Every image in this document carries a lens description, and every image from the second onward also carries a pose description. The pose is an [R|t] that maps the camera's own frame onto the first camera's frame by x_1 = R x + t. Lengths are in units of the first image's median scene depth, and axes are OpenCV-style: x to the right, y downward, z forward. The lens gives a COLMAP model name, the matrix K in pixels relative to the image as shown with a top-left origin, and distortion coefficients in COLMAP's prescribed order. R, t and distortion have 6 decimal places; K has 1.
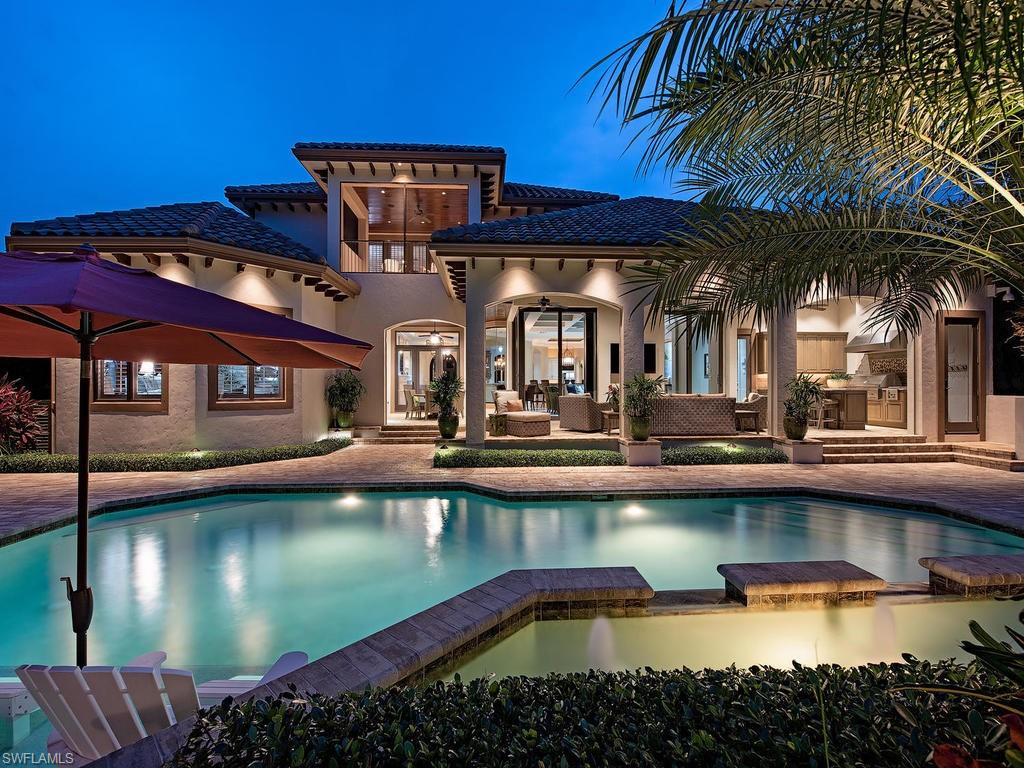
lens RADIAL K [[433.0, 0, 508.5], [0, 433.0, 388.6], [0, 0, 1]] dist [-0.016662, -0.000515]
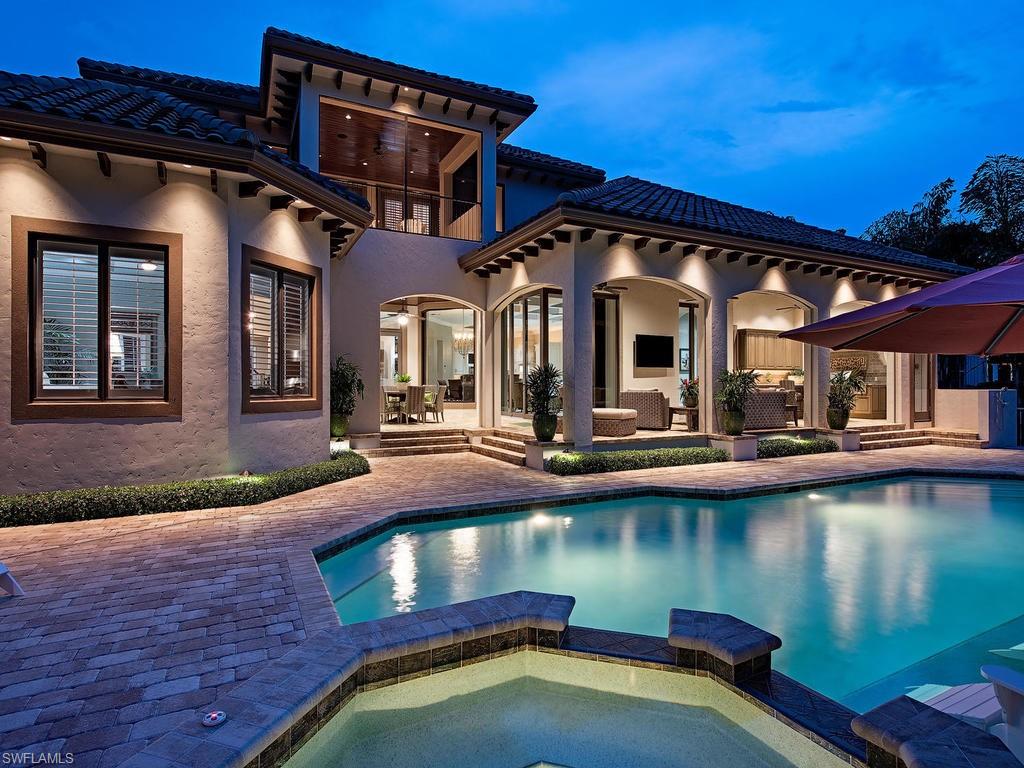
lens RADIAL K [[539.0, 0, 506.8], [0, 539.0, 388.5], [0, 0, 1]] dist [-0.002677, -0.000602]
pose [[0.919260, -0.000945, 0.393649, -0.630752], [0.000540, 0.999999, 0.001139, 0.011691], [-0.393650, -0.000834, 0.919260, 0.072923]]
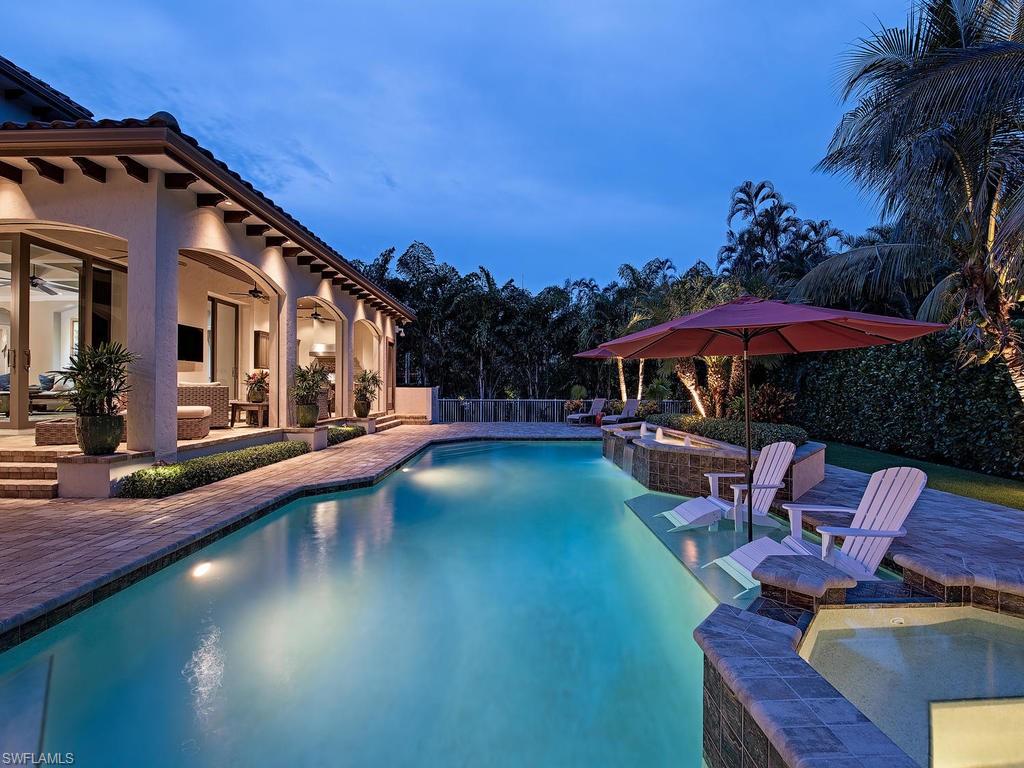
lens RADIAL K [[433.0, 0, 508.5], [0, 433.0, 388.6], [0, 0, 1]] dist [-0.016662, -0.000515]
pose [[0.062242, 0.003958, 0.998053, -0.685622], [0.002996, 0.999987, -0.004152, 0.030612], [-0.998057, 0.003249, 0.062229, 0.433350]]
